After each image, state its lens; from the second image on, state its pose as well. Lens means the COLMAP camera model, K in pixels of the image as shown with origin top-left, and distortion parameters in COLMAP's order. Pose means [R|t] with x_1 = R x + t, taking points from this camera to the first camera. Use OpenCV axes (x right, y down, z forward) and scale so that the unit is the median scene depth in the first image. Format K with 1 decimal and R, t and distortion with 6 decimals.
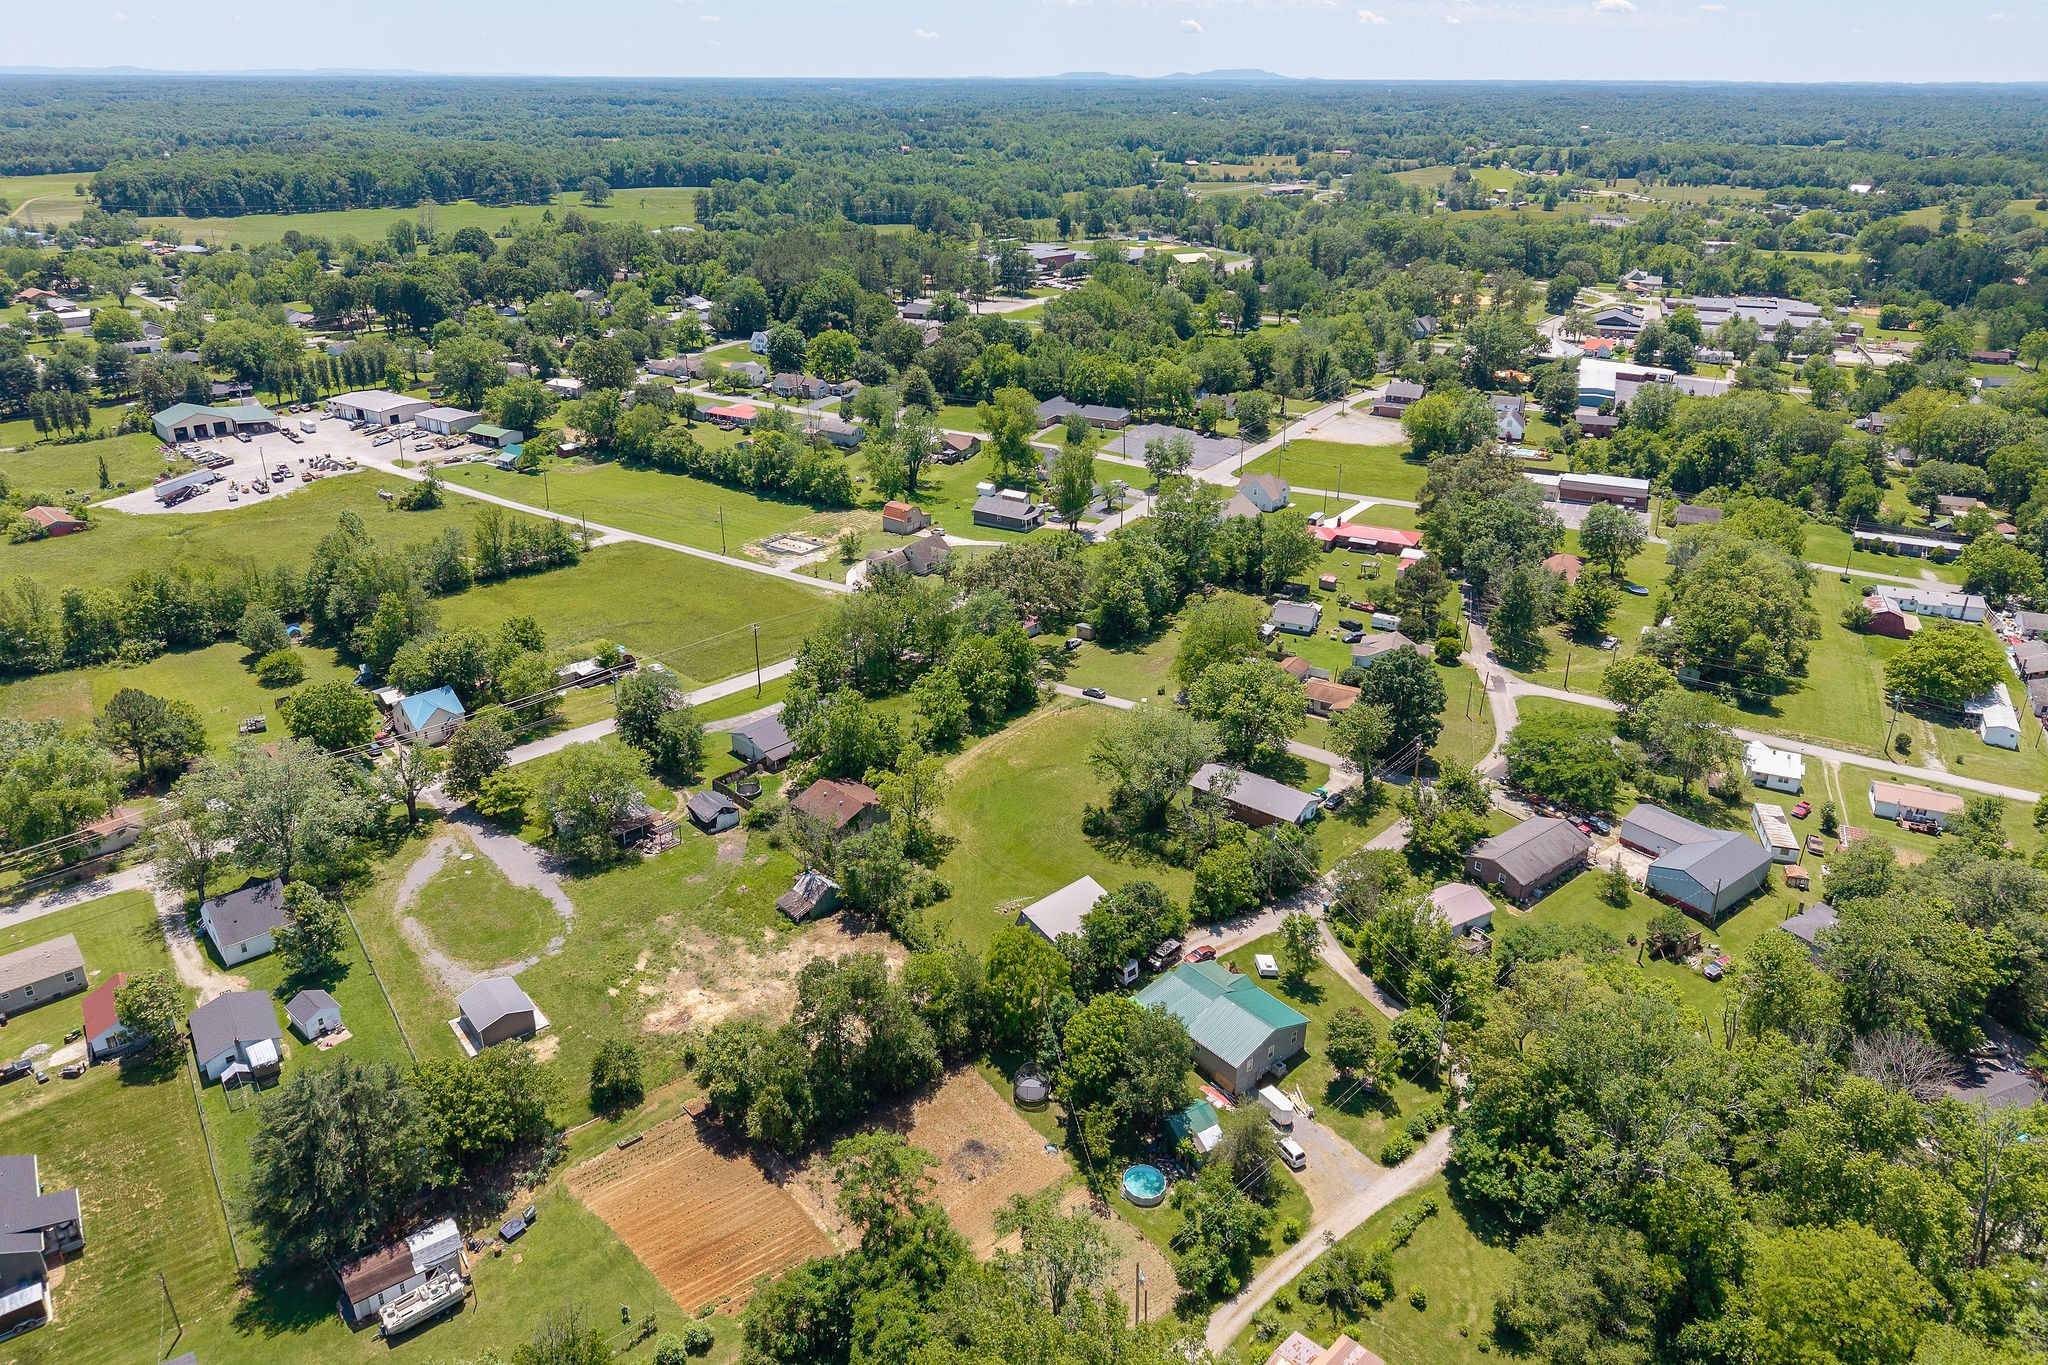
lens RADIAL K [[1350.4, 0, 1024.0], [0, 1350.4, 682.5], [0, 0, 1]] dist [0.006016, -0.001177]
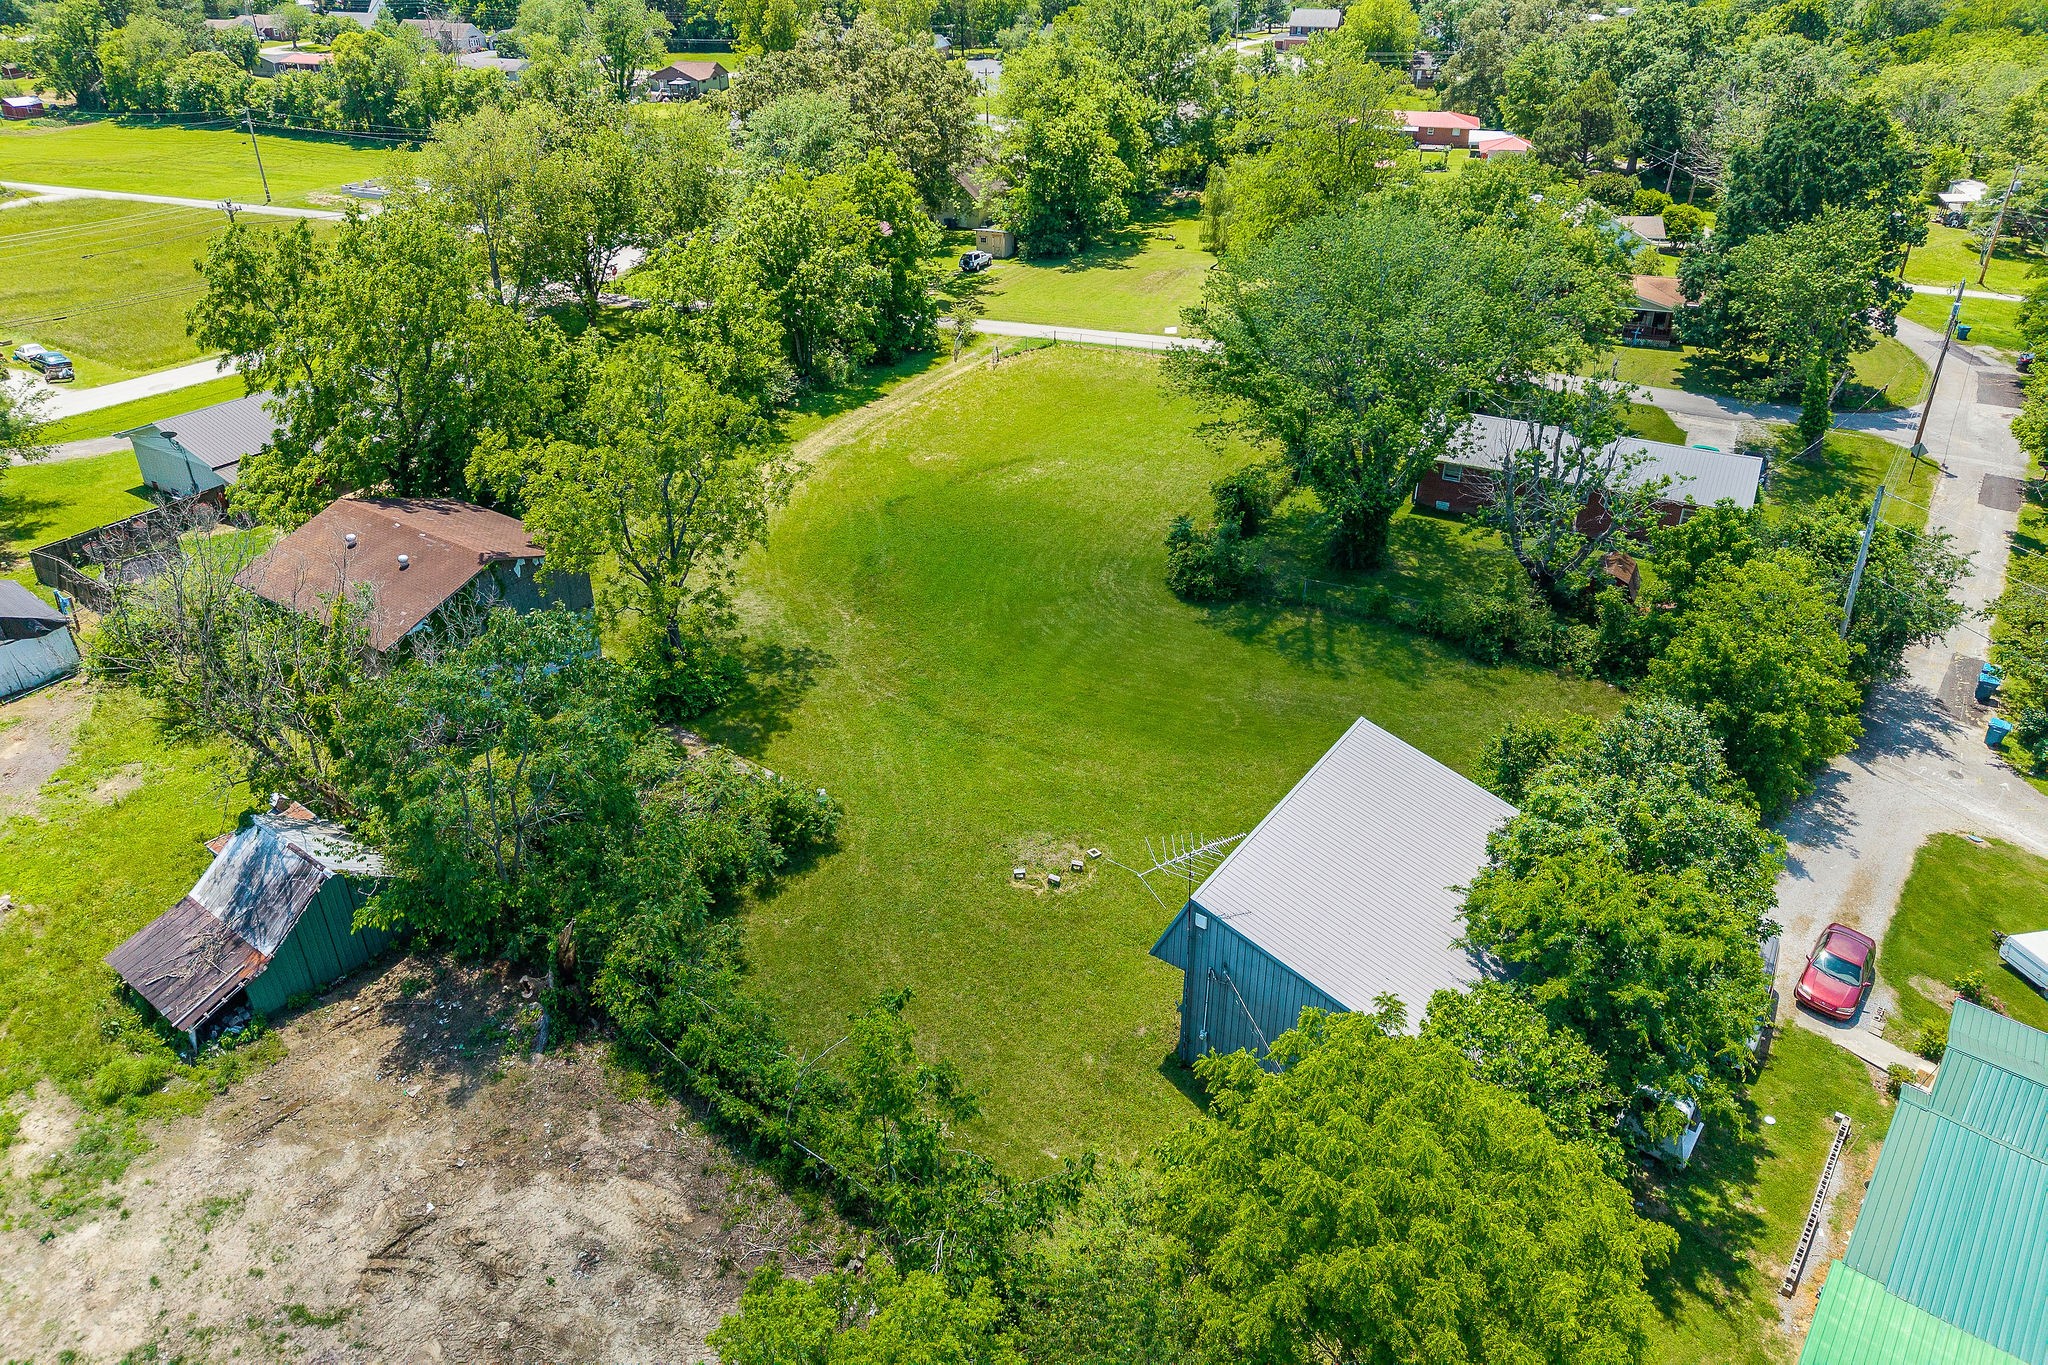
lens RADIAL K [[1350.4, 0, 1024.0], [0, 1350.4, 682.5], [0, 0, 1]] dist [0.006016, -0.001177]
pose [[0.982438, -0.095087, 0.160545, -0.048925], [0.076943, 0.990301, 0.115691, 0.081976], [-0.169989, -0.101307, 0.980225, 0.616703]]
